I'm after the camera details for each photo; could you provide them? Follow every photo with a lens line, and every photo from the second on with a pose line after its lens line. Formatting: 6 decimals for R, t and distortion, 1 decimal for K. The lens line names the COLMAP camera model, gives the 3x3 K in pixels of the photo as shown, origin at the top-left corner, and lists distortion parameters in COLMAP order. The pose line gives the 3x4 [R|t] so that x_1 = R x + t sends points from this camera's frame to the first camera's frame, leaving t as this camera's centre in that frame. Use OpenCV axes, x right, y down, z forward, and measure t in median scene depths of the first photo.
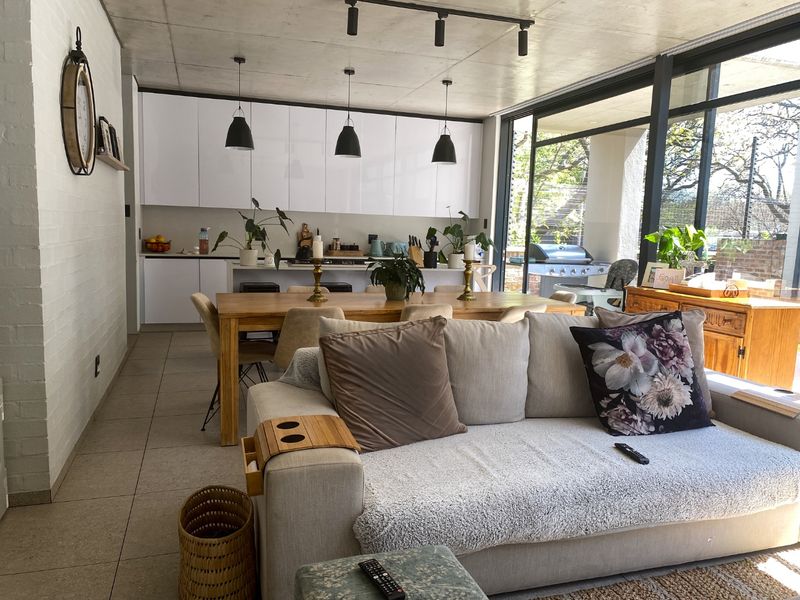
lens RADIAL K [[589.7, 0, 396.0], [0, 589.7, 302.9], [0, 0, 1]] dist [0.037835, 0.002647]
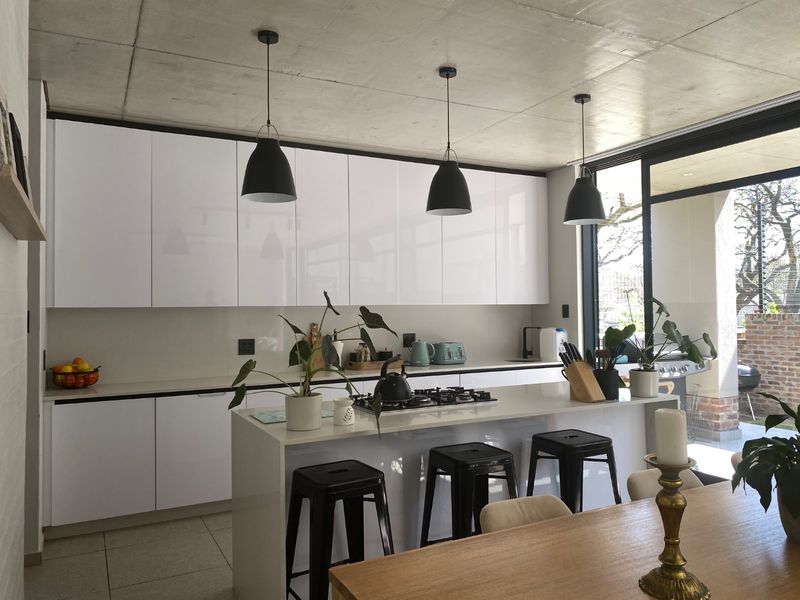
lens RADIAL K [[589.7, 0, 404.8], [0, 589.7, 296.5], [0, 0, 1]] dist [0.037835, 0.002647]
pose [[0.985059, -0.038853, 0.167777, -0.180473], [0.062782, 0.988192, -0.139767, -0.071905], [-0.160365, 0.148212, 0.975867, 0.371564]]
